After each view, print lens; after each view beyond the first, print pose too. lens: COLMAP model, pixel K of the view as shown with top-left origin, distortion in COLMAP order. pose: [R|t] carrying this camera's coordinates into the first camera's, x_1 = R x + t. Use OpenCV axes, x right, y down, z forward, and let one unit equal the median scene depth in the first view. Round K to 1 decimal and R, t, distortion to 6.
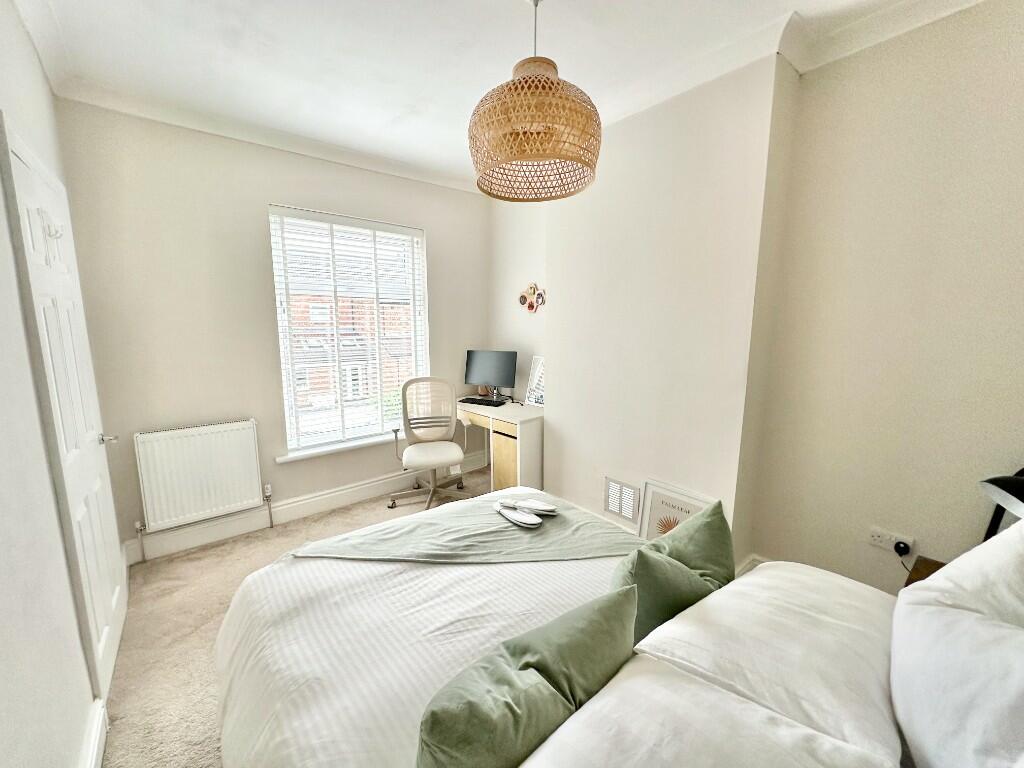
lens RADIAL K [[405.7, 0, 510.0], [0, 405.7, 384.0], [0, 0, 1]] dist [-0.004056, 0.000387]
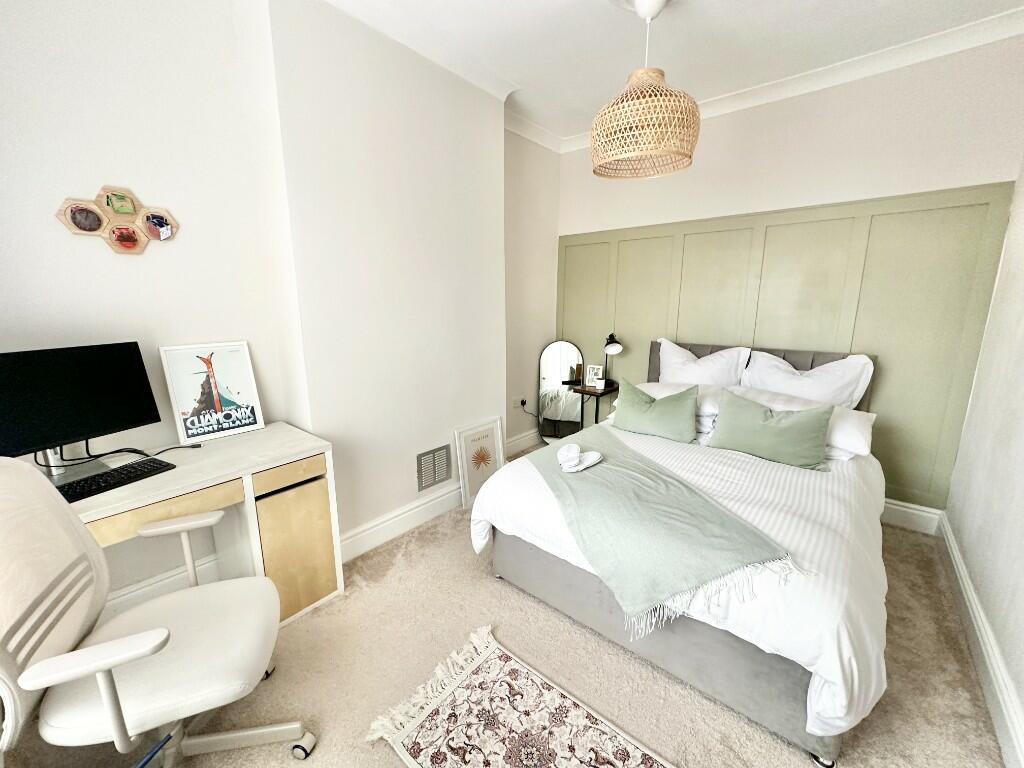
lens RADIAL K [[405.7, 0, 508.4], [0, 405.7, 381.8], [0, 0, 1]] dist [-0.004056, 0.000387]
pose [[-0.154947, -0.192689, 0.968949, -0.483199], [0.151106, 0.964631, 0.215994, -0.071011], [-0.976298, 0.179881, -0.120350, 0.666074]]
